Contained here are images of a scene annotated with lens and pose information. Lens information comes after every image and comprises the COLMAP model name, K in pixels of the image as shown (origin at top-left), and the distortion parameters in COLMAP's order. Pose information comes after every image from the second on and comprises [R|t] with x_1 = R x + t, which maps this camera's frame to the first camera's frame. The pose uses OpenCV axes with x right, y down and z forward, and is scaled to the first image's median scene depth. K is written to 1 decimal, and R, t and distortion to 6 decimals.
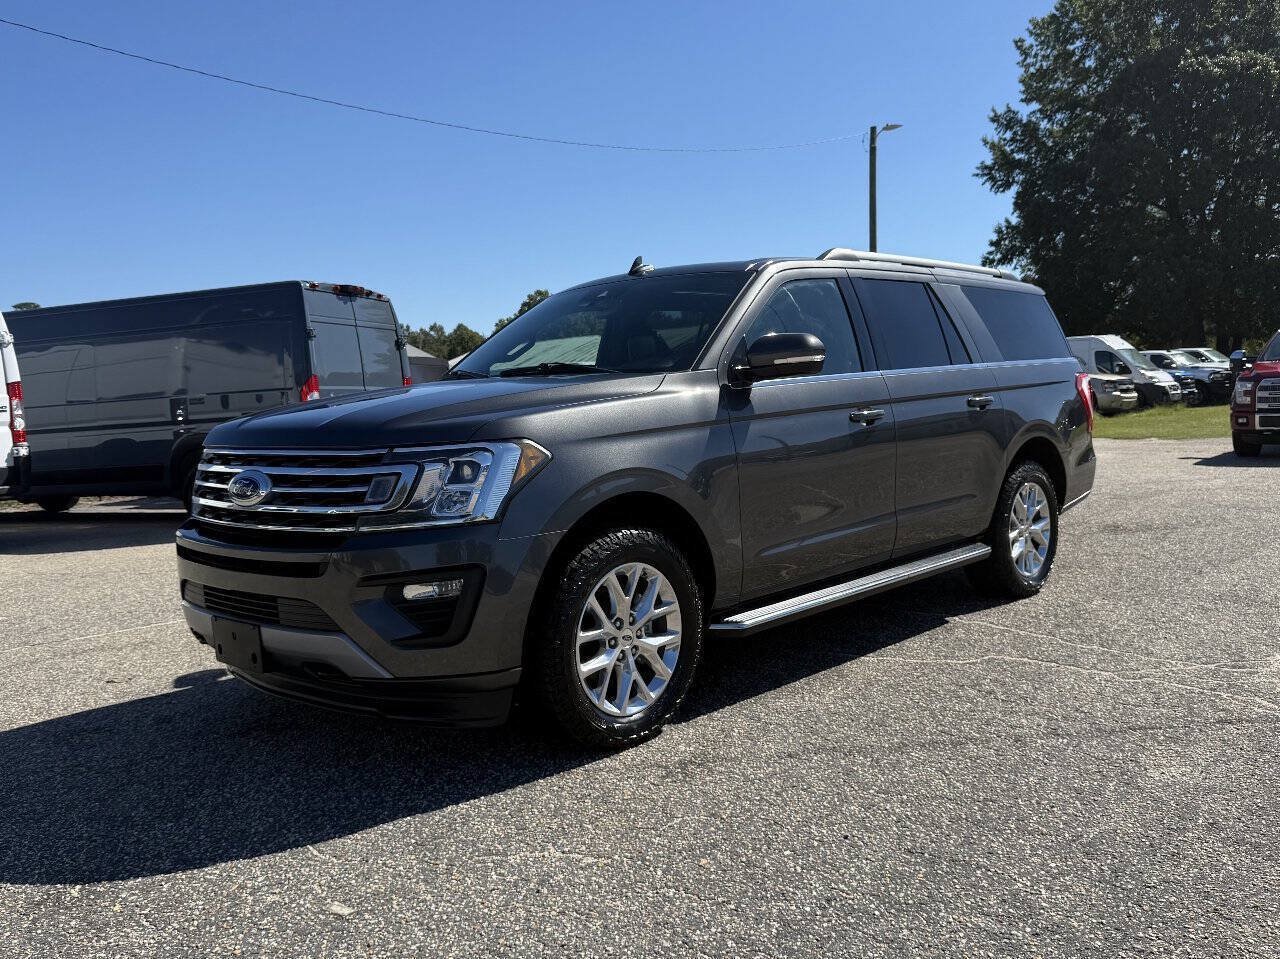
lens RADIAL K [[1130.2, 0, 640.8], [0, 1130.2, 468.9], [0, 0, 1]] dist [0.034435, -0.064821]
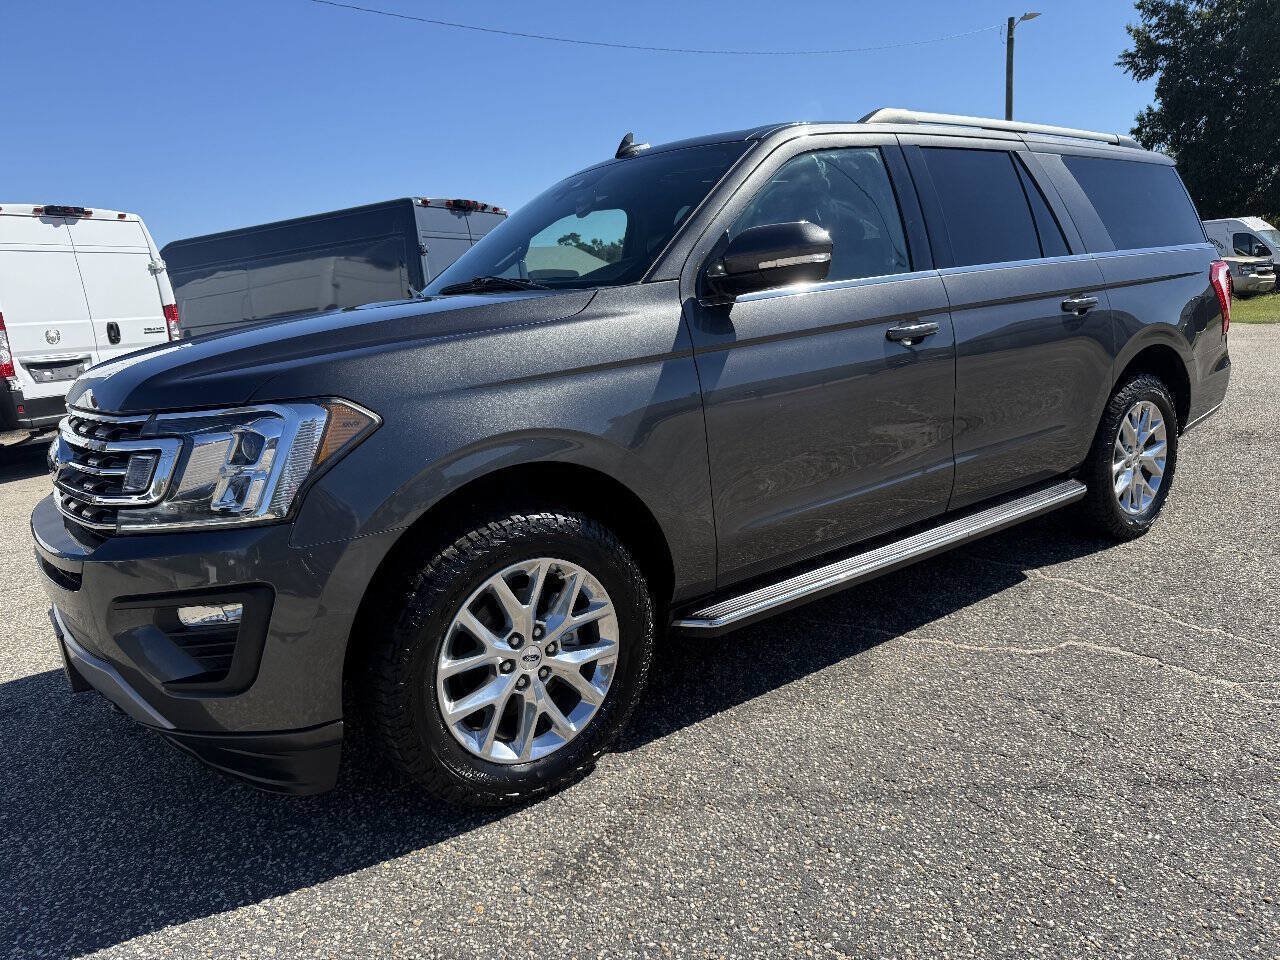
lens RADIAL K [[940.1, 0, 647.0], [0, 940.1, 491.3], [0, 0, 1]] dist [0.015051, -0.025129]
pose [[0.986187, 0.001827, -0.165625, 0.124057], [0.021739, 0.989861, 0.140366, -0.032162], [0.164202, -0.142028, 0.976148, 0.323390]]
